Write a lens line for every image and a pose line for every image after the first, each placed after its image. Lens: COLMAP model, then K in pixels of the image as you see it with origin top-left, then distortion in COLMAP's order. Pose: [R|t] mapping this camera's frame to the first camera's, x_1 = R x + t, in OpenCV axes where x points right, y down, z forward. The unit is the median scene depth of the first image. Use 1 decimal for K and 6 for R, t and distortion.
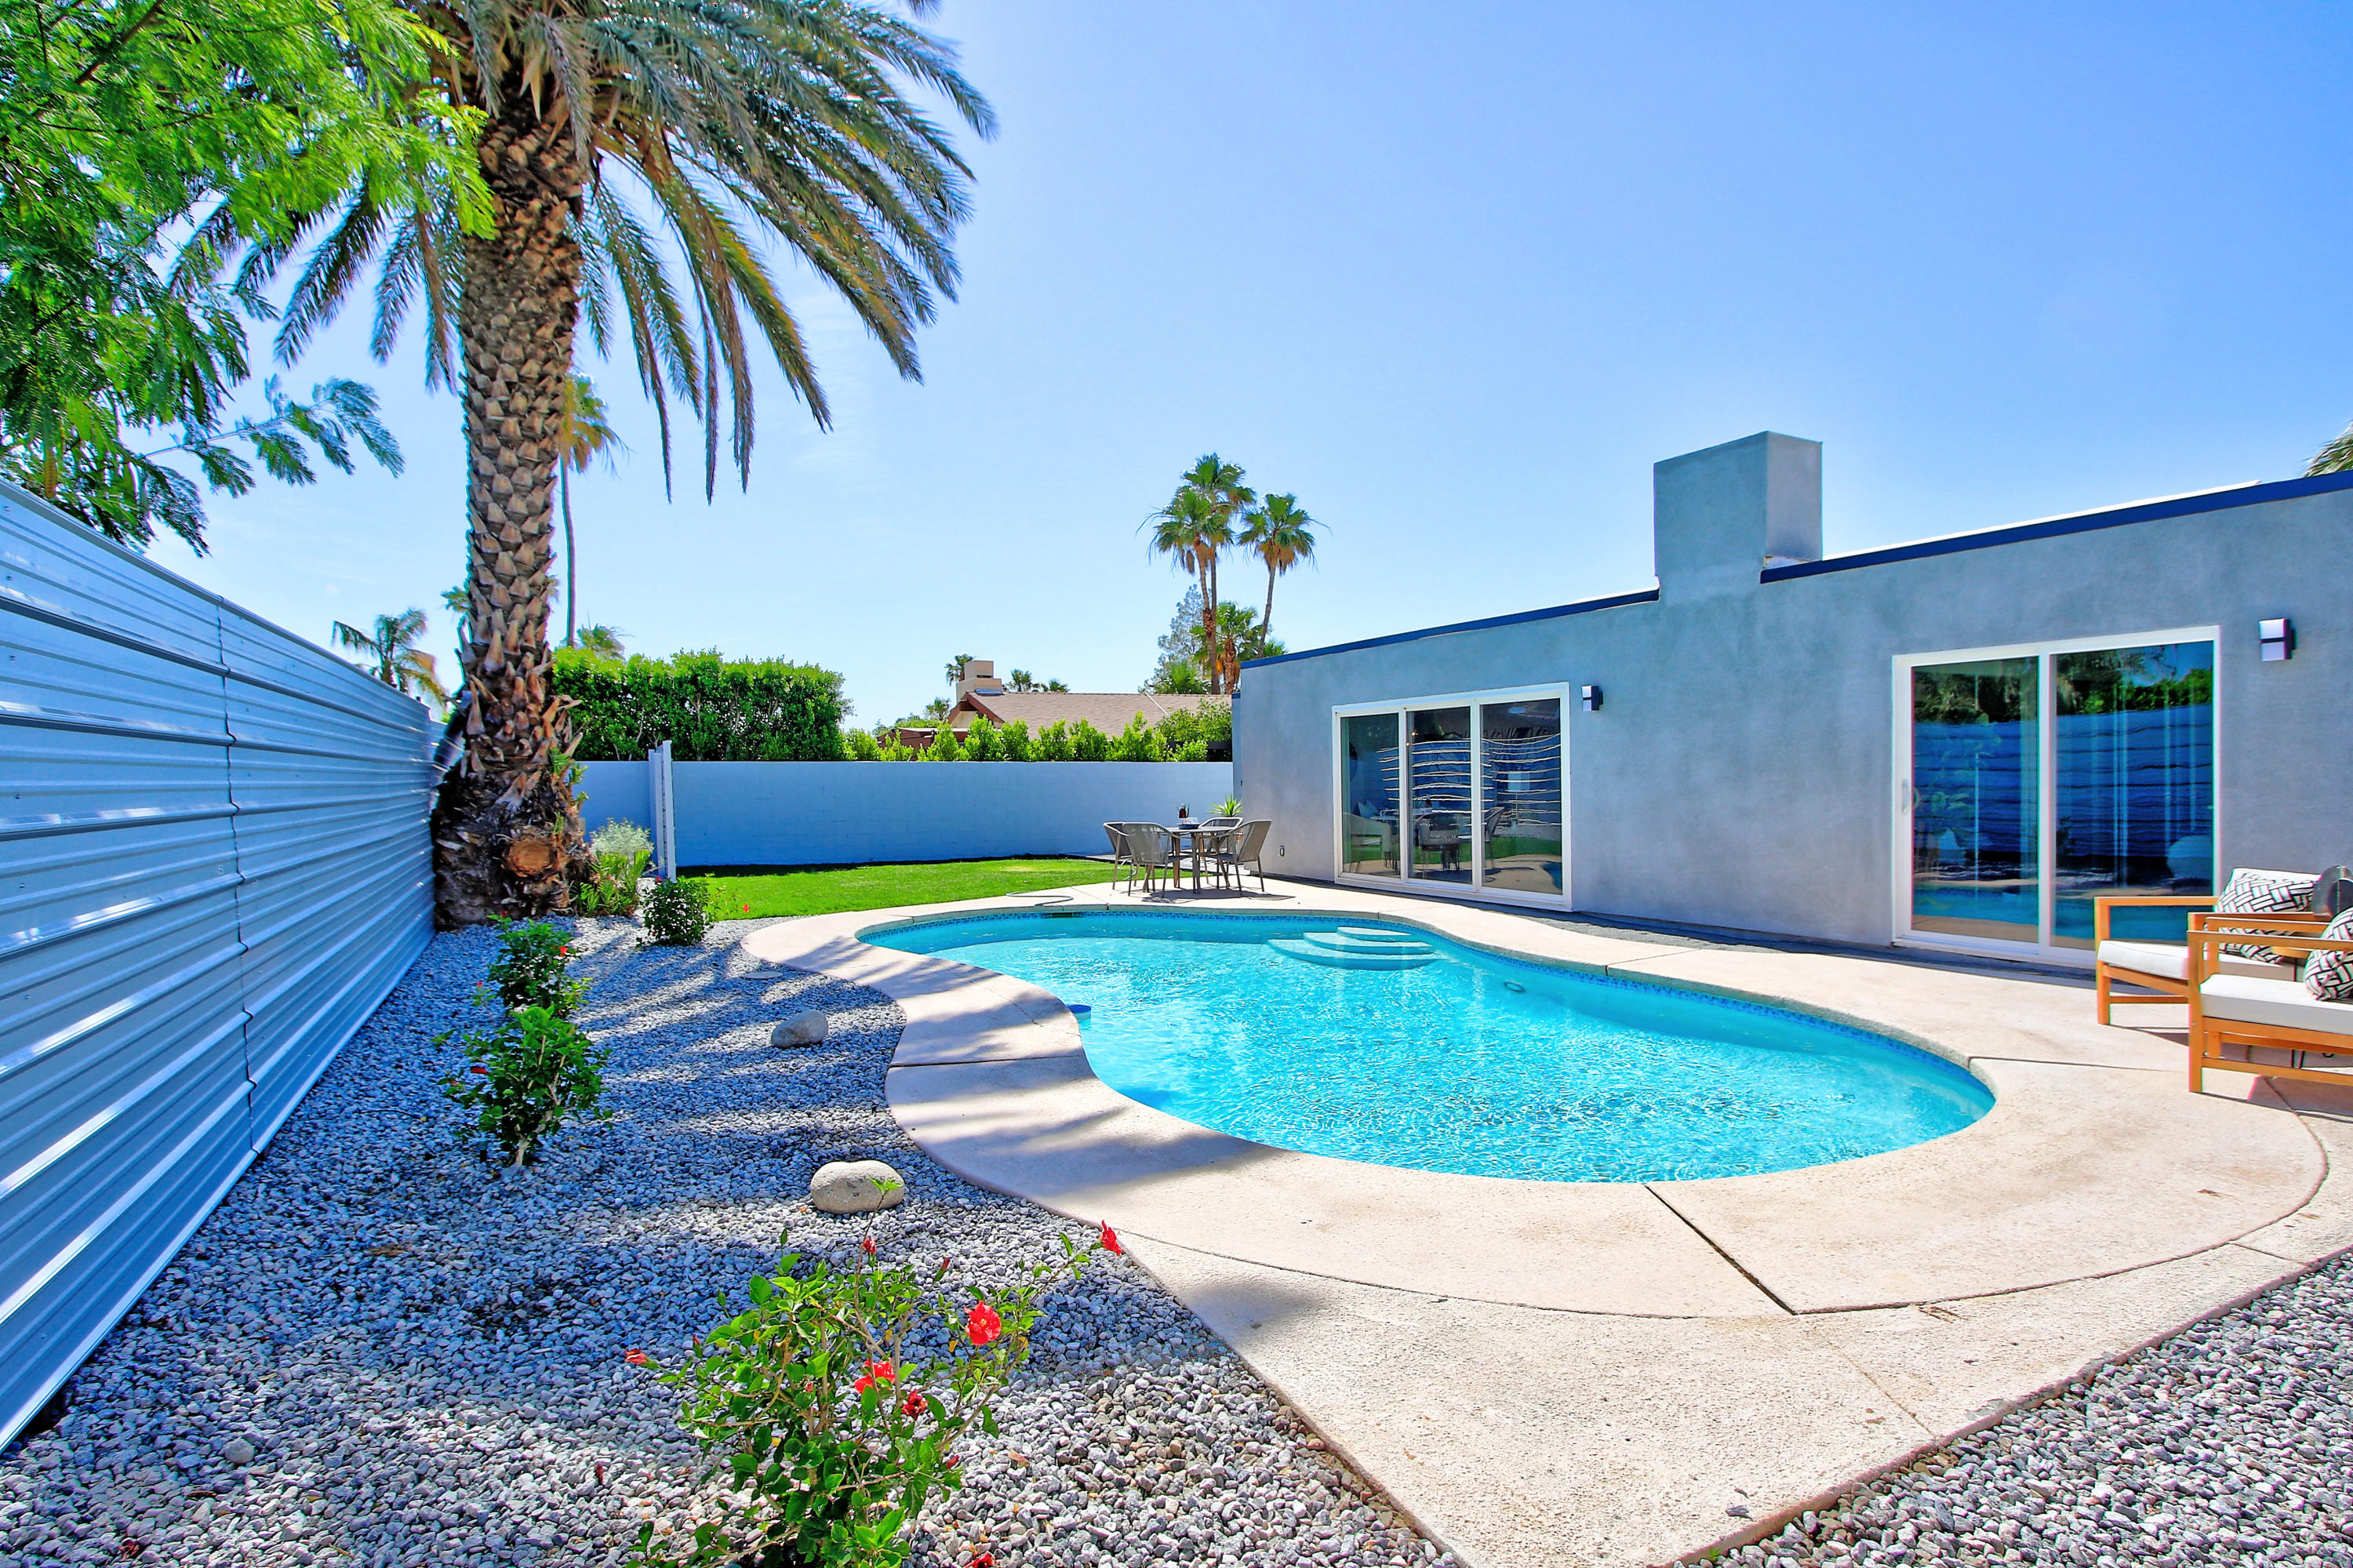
lens RADIAL K [[1143.4, 0, 1162.7], [0, 1143.4, 803.2], [0, 0, 1]] dist [-0.021957, 0.004981]
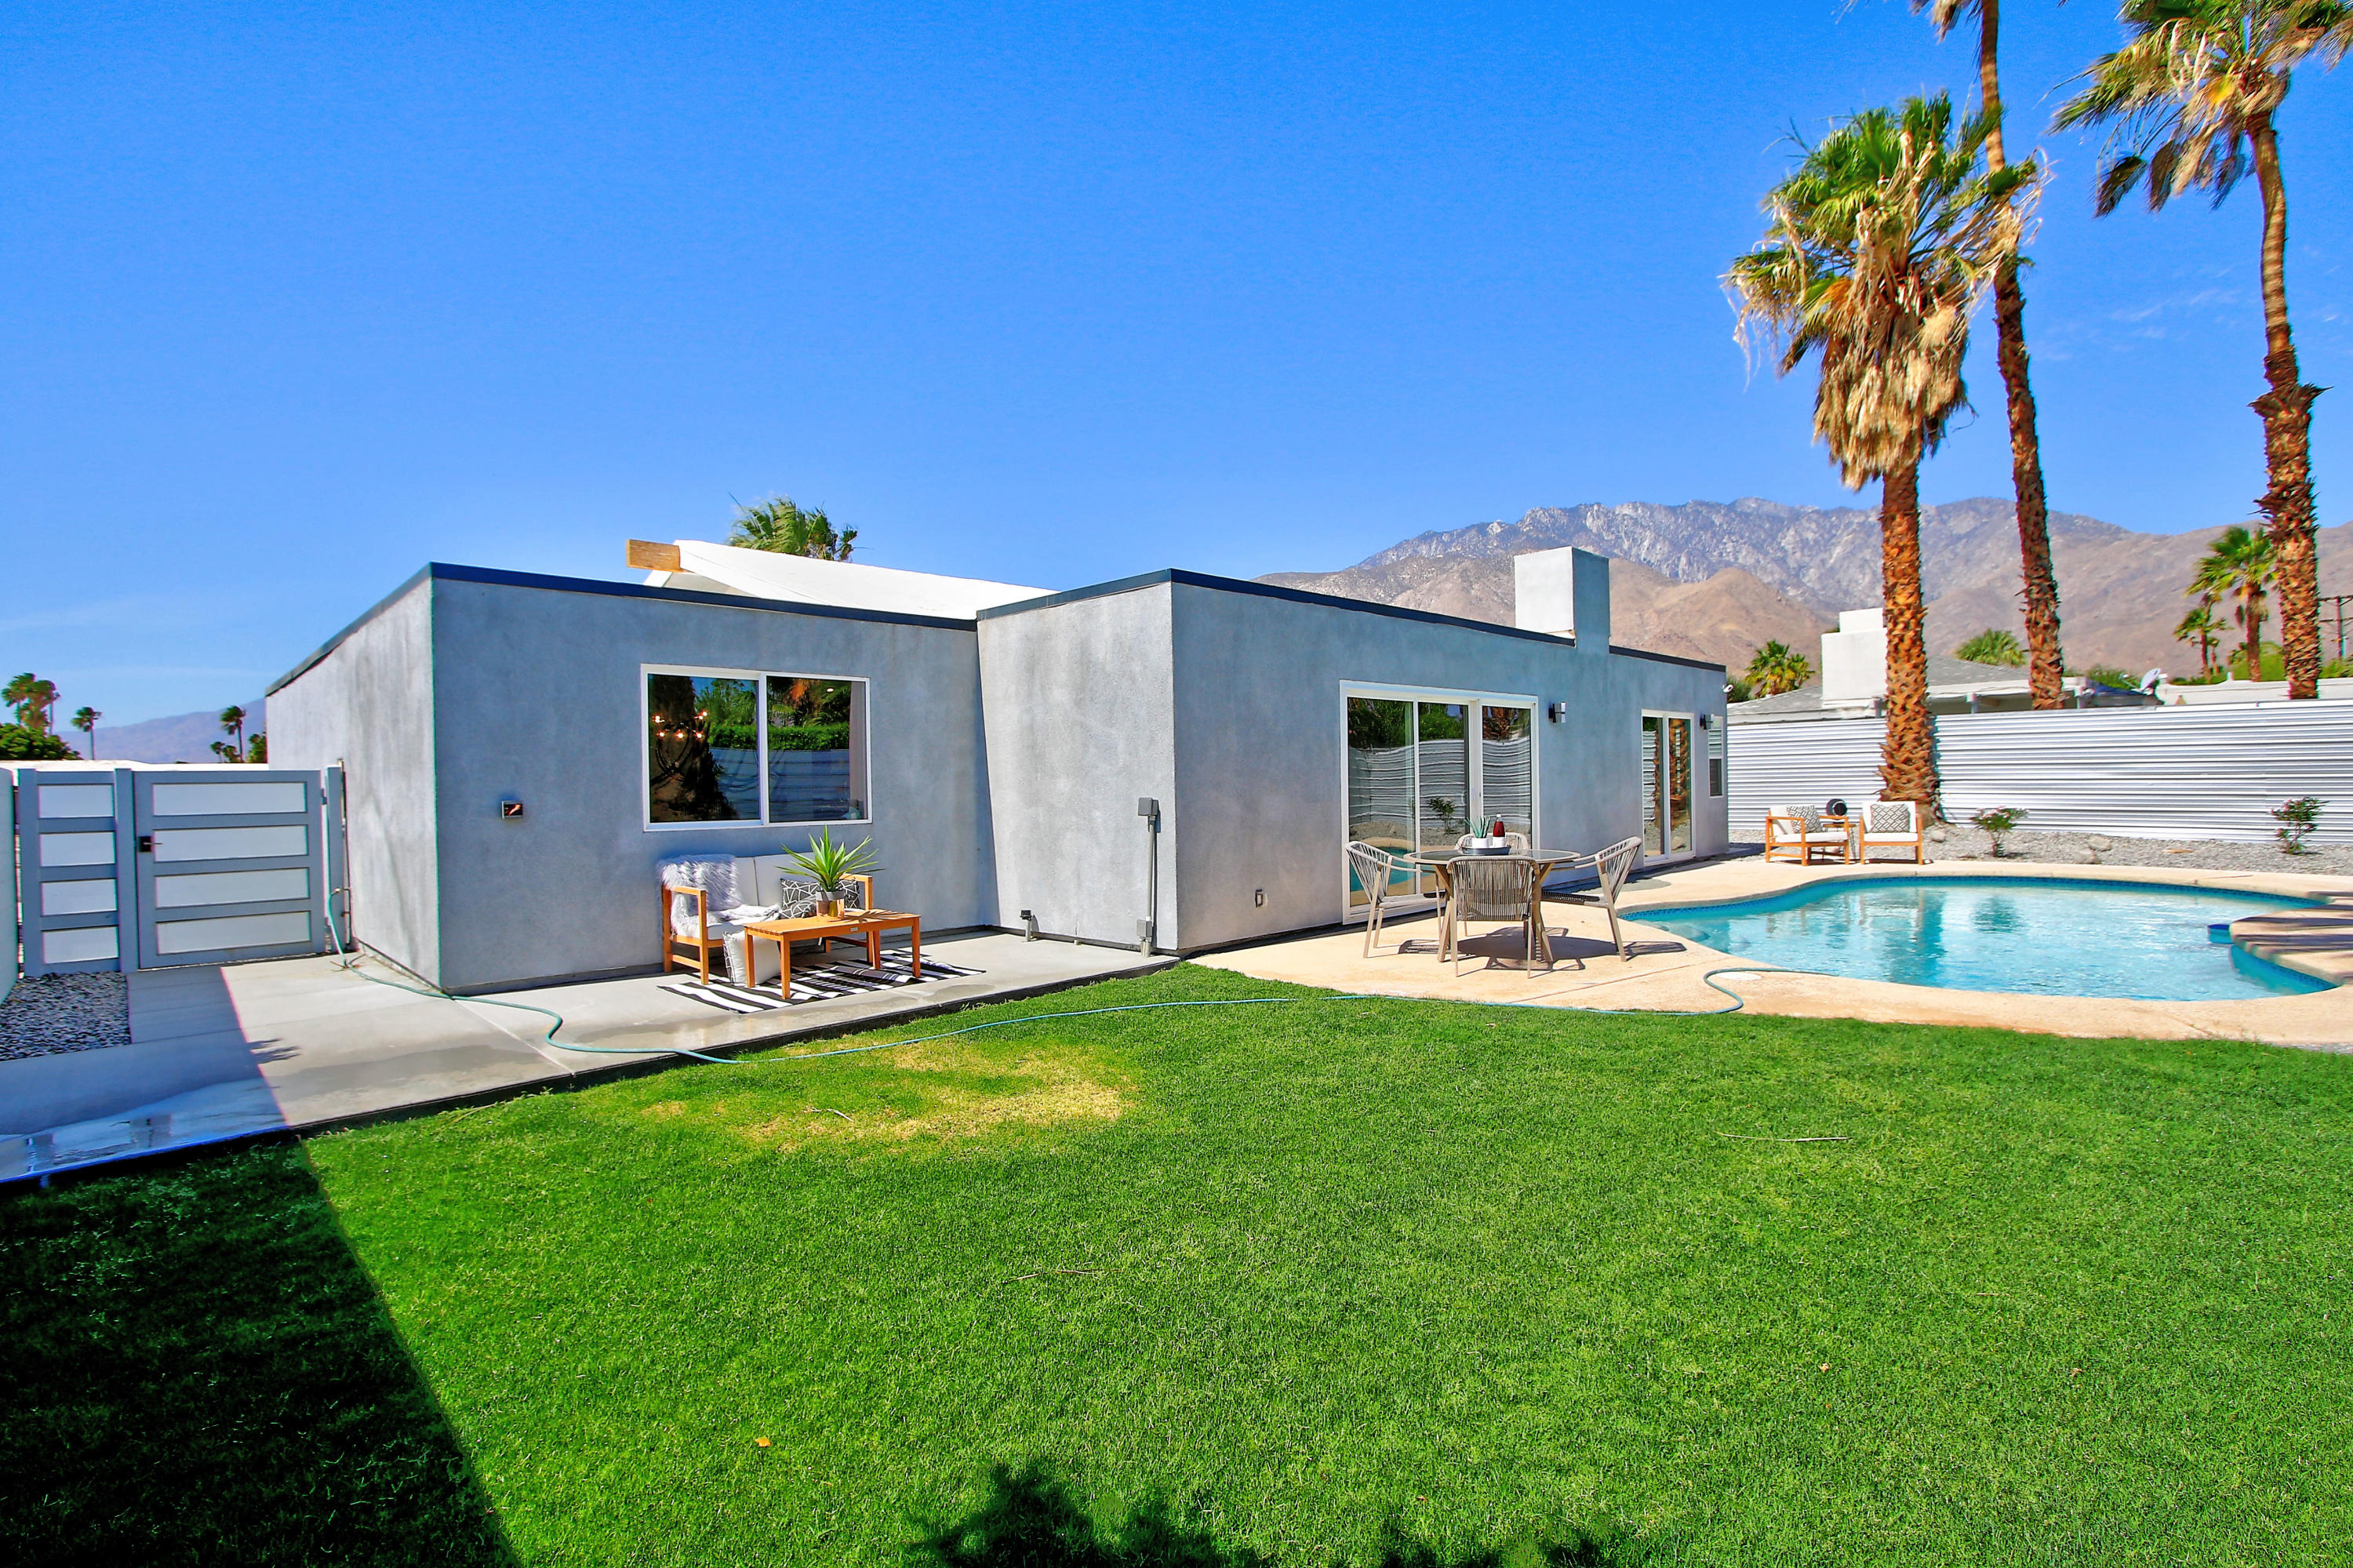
lens RADIAL K [[1091.2, 0, 1168.3], [0, 1091.2, 797.5], [0, 0, 1]] dist [-0.017088, 0.003144]
pose [[-0.277385, 0.009724, 0.960710, -0.711314], [0.049622, 0.998759, 0.004218, -0.027780], [-0.959477, 0.048842, -0.277523, 1.905872]]
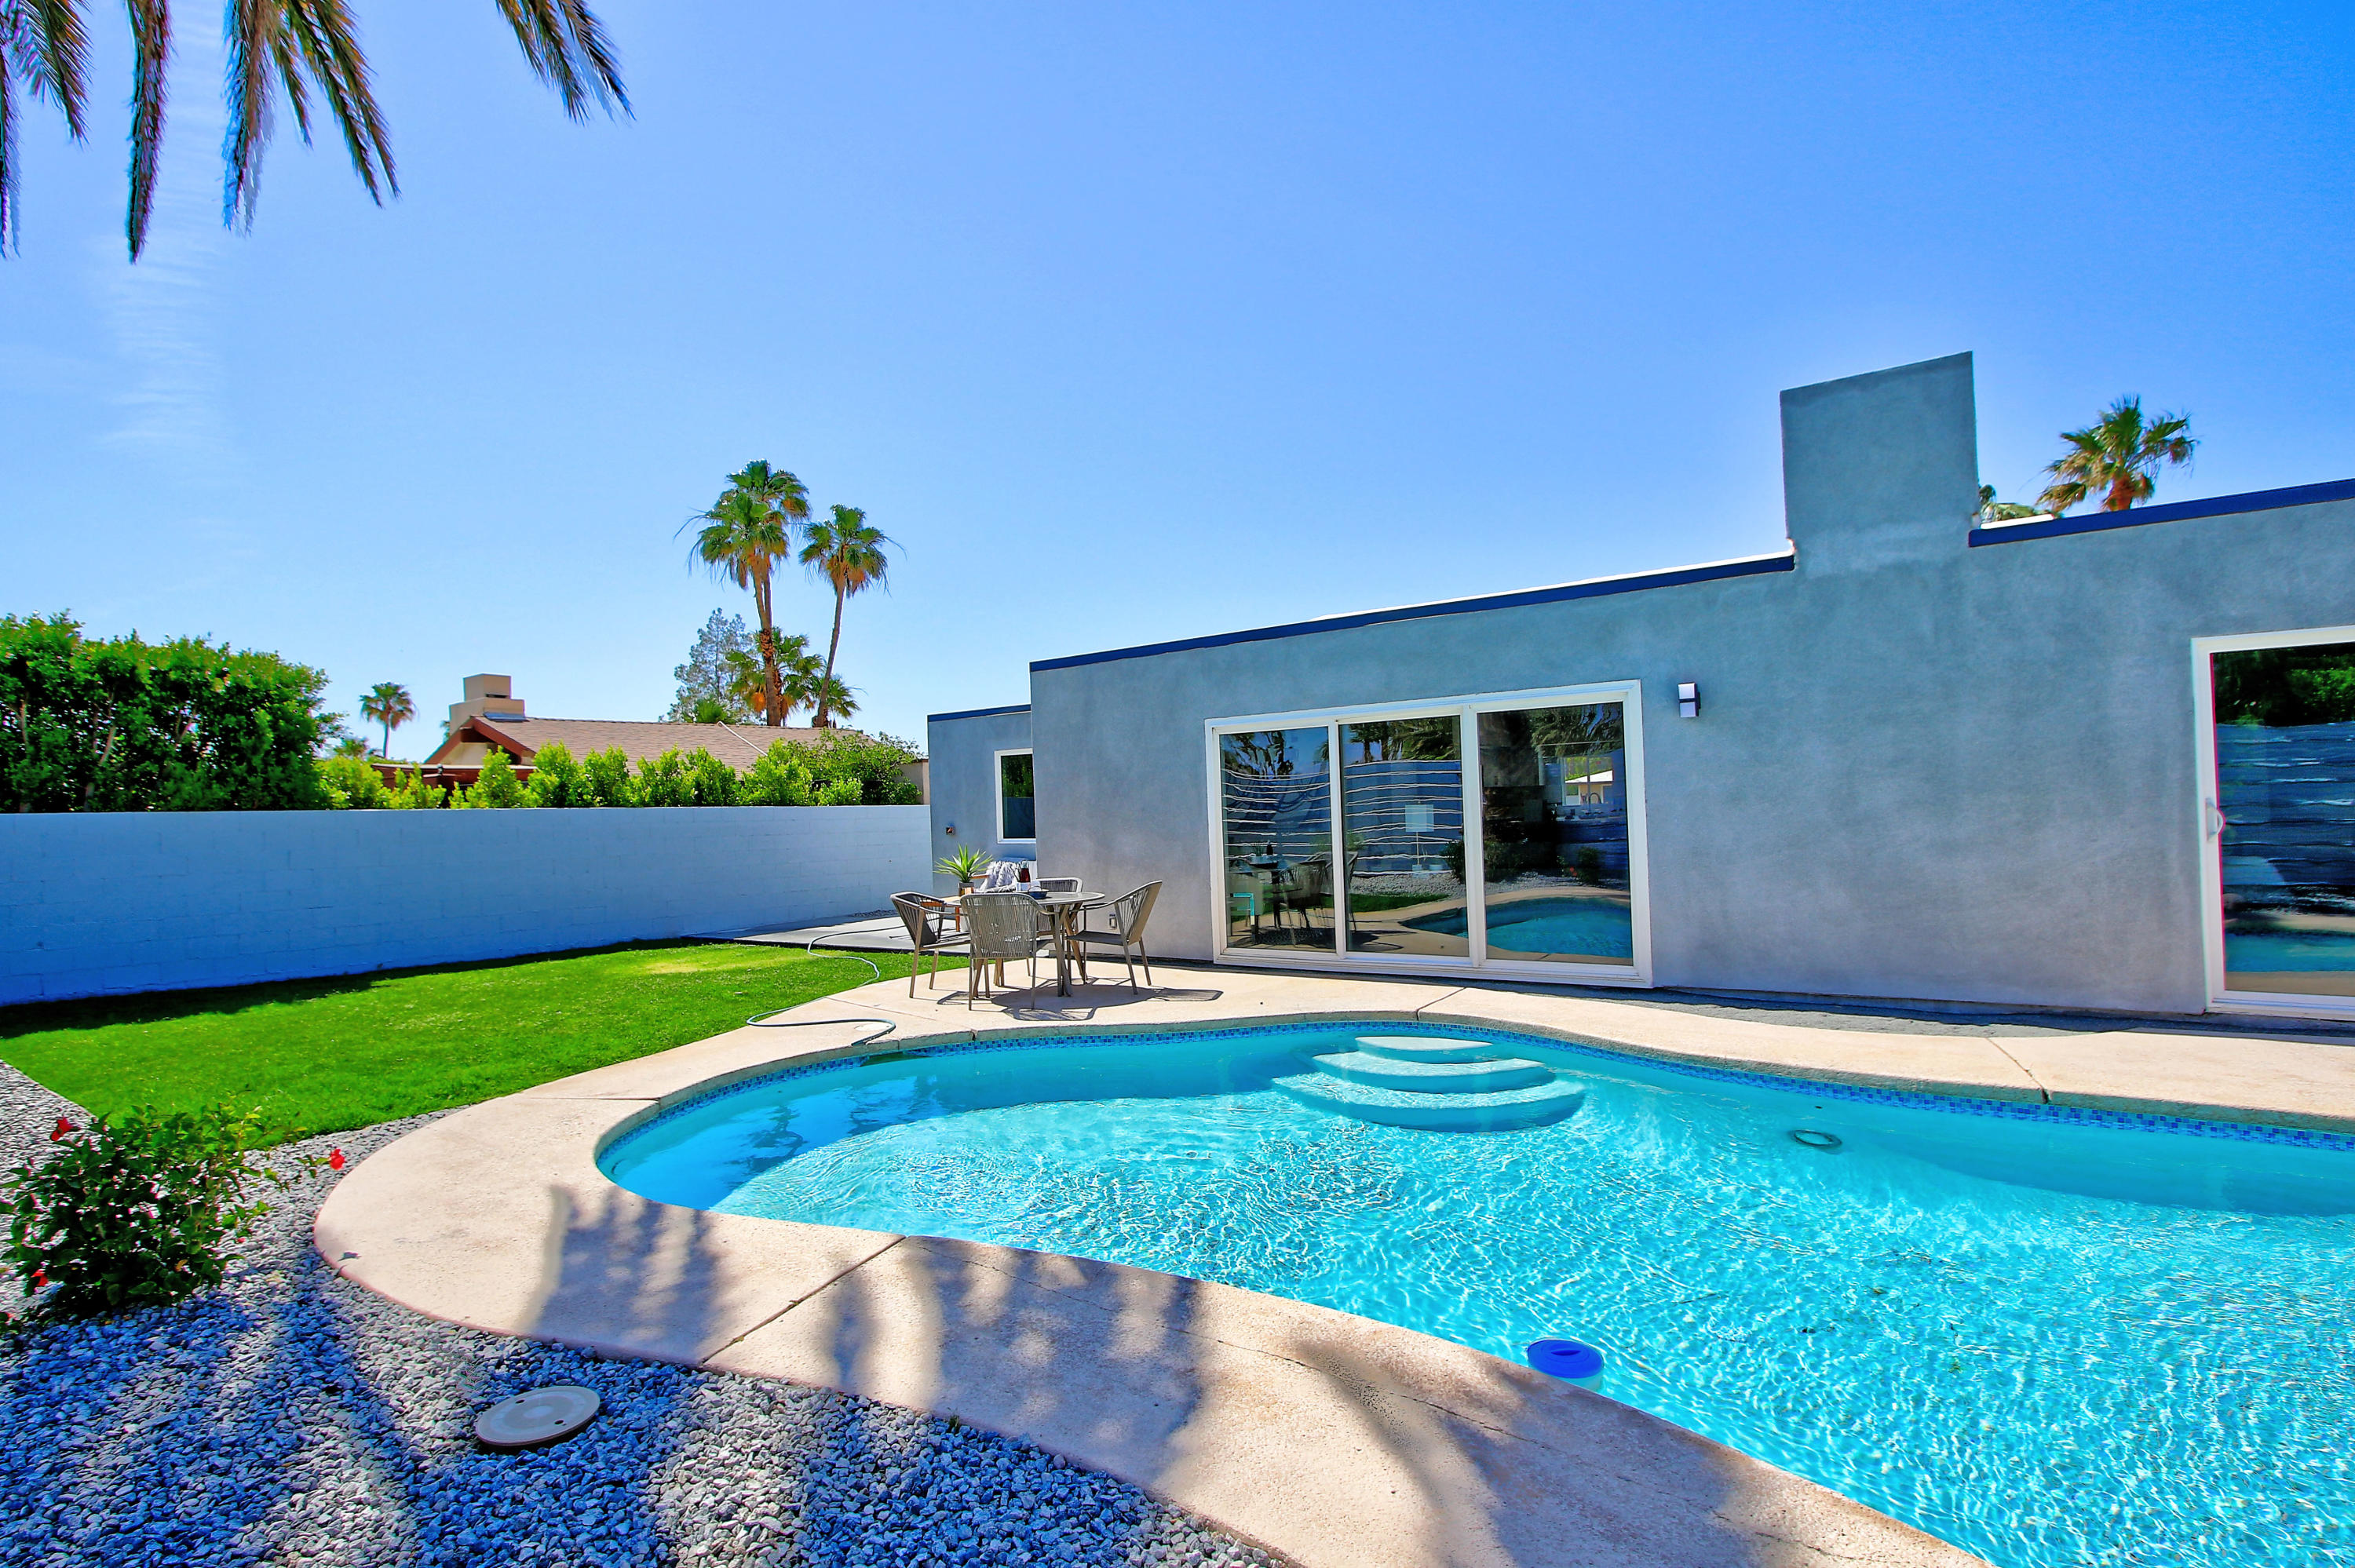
lens RADIAL K [[1144.5, 0, 1165.8], [0, 1144.5, 796.6], [0, 0, 1]] dist [-0.026174, 0.008208]
pose [[0.902264, -0.009771, 0.431074, -0.277563], [0.030630, 0.998670, -0.041473, -0.009561], [-0.430095, 0.050624, 0.901363, 0.522814]]
